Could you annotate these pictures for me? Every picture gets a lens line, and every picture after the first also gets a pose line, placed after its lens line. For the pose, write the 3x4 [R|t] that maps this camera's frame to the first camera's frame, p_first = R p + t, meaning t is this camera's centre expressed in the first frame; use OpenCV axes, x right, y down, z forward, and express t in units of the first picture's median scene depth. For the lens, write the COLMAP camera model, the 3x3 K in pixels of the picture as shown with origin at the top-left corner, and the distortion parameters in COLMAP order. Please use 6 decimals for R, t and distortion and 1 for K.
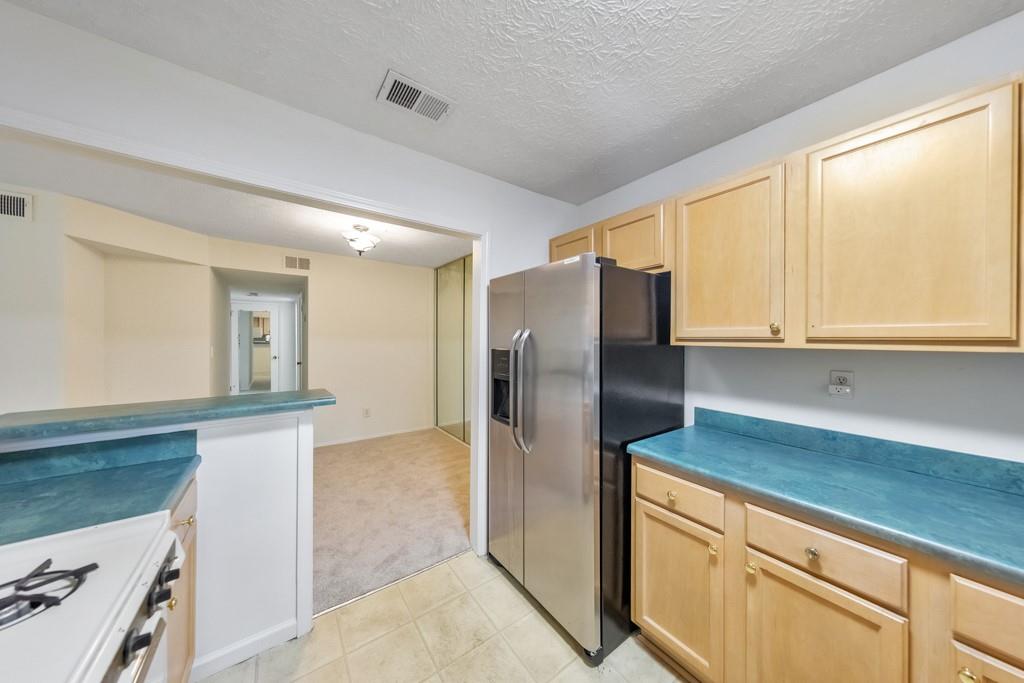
lens RADIAL K [[329.8, 0, 535.8], [0, 329.8, 338.7], [0, 0, 1]] dist [-0.000439, -0.000004]
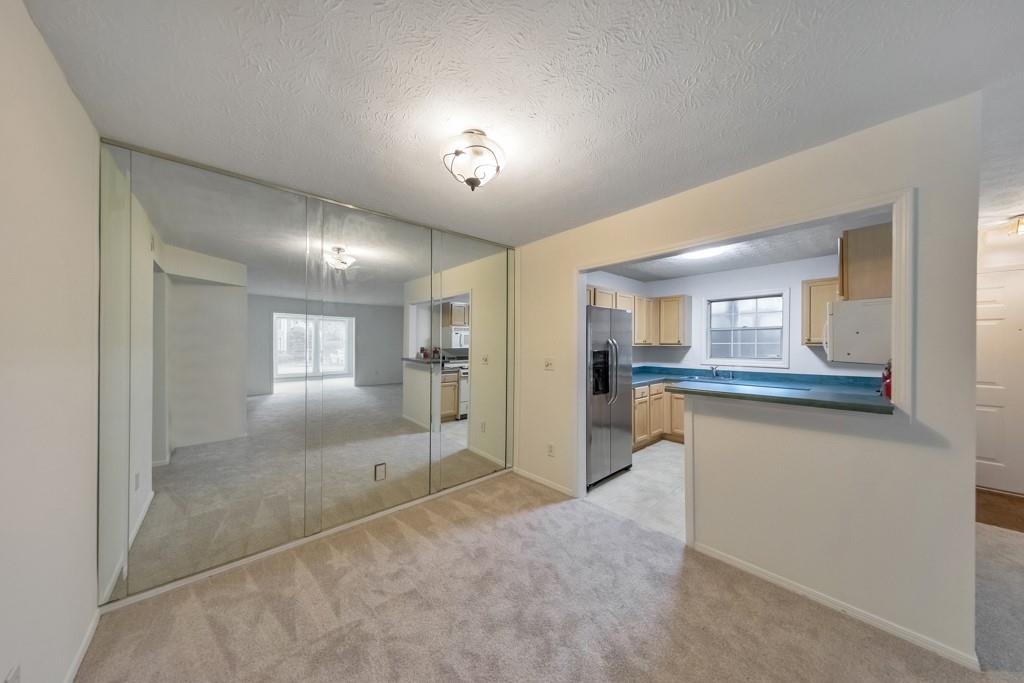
lens RADIAL K [[323.8, 0, 516.0], [0, 323.8, 344.0], [0, 0, 1]] dist [0.000827, 0.000017]
pose [[-0.080087, -0.002661, 0.996784, -0.837188], [0.002328, 0.999993, 0.002856, -0.003334], [-0.996785, 0.002549, -0.080080, 0.767588]]
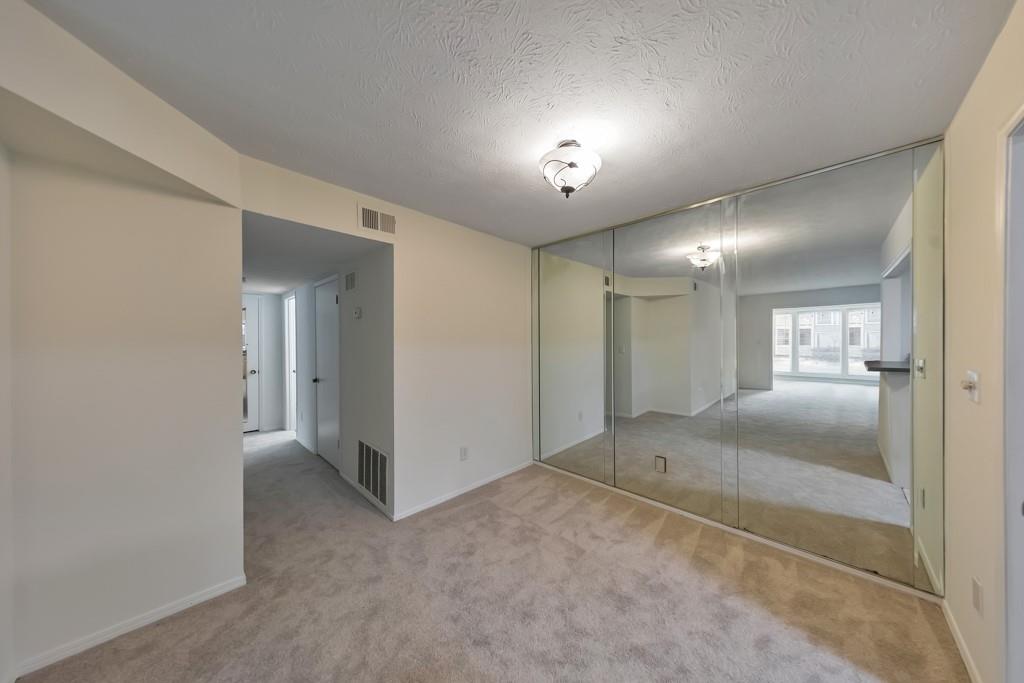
lens RADIAL K [[326.1, 0, 522.8], [0, 326.1, 343.2], [0, 0, 1]] dist [0.001090, 0.000050]
pose [[0.988630, -0.006640, 0.150223, -0.552539], [0.006025, 0.999971, 0.004551, -0.003011], [-0.150249, -0.003595, 0.988642, 0.359688]]
